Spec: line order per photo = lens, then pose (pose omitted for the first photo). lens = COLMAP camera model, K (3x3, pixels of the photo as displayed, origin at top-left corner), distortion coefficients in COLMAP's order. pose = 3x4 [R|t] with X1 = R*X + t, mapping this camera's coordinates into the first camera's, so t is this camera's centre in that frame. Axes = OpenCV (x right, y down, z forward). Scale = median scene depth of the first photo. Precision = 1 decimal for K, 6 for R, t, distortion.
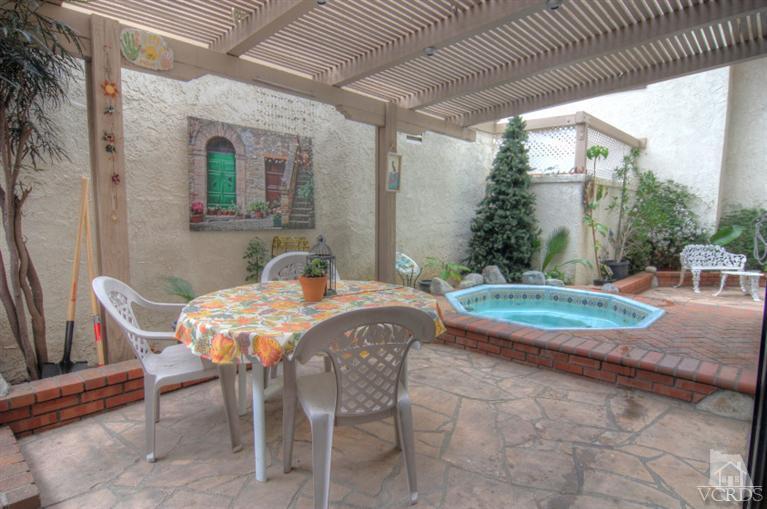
lens RADIAL K [[433.8, 0, 391.9], [0, 433.8, 257.8], [0, 0, 1]] dist [0.002261, -0.016552]
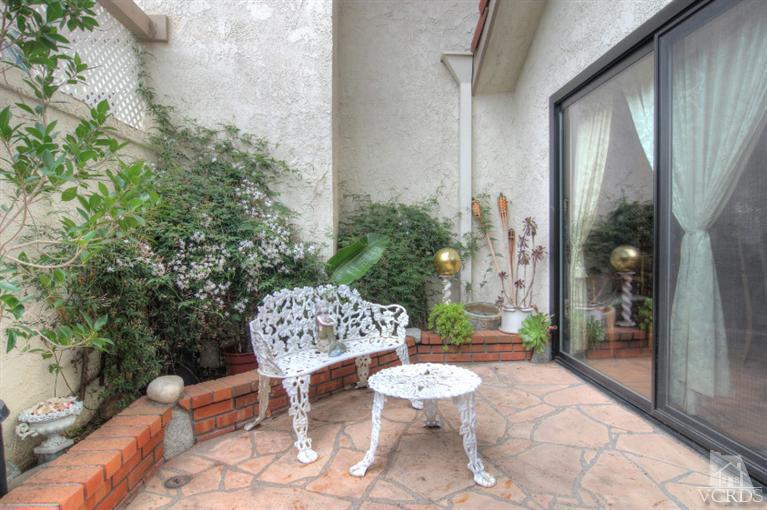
lens RADIAL K [[434.6, 0, 389.0], [0, 434.6, 258.4], [0, 0, 1]] dist [0.000851, -0.014981]
pose [[0.705912, -0.045710, 0.706823, 0.510594], [0.090609, 0.995544, -0.026111, -0.038121], [-0.702480, 0.082476, 0.706908, 0.696351]]
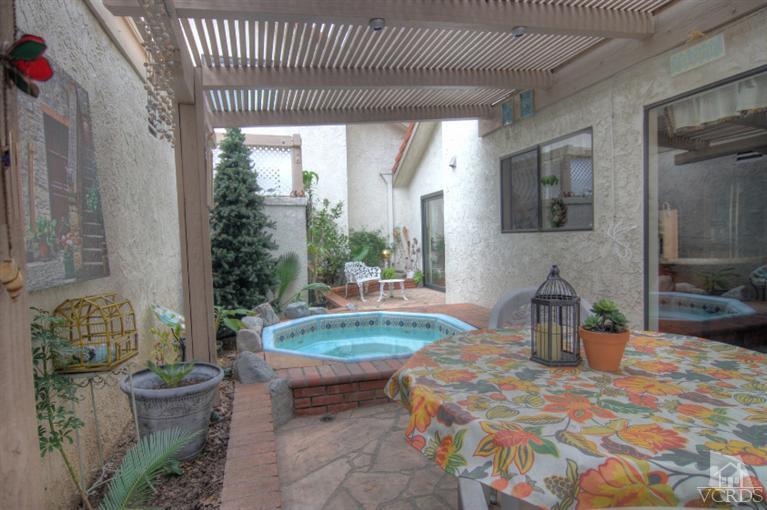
lens RADIAL K [[434.6, 0, 389.0], [0, 434.6, 258.4], [0, 0, 1]] dist [0.000851, -0.014981]
pose [[0.516228, -0.064833, 0.853994, -0.261294], [0.121146, 0.992632, 0.002127, -0.029743], [-0.847840, 0.102360, 0.520279, 0.283033]]
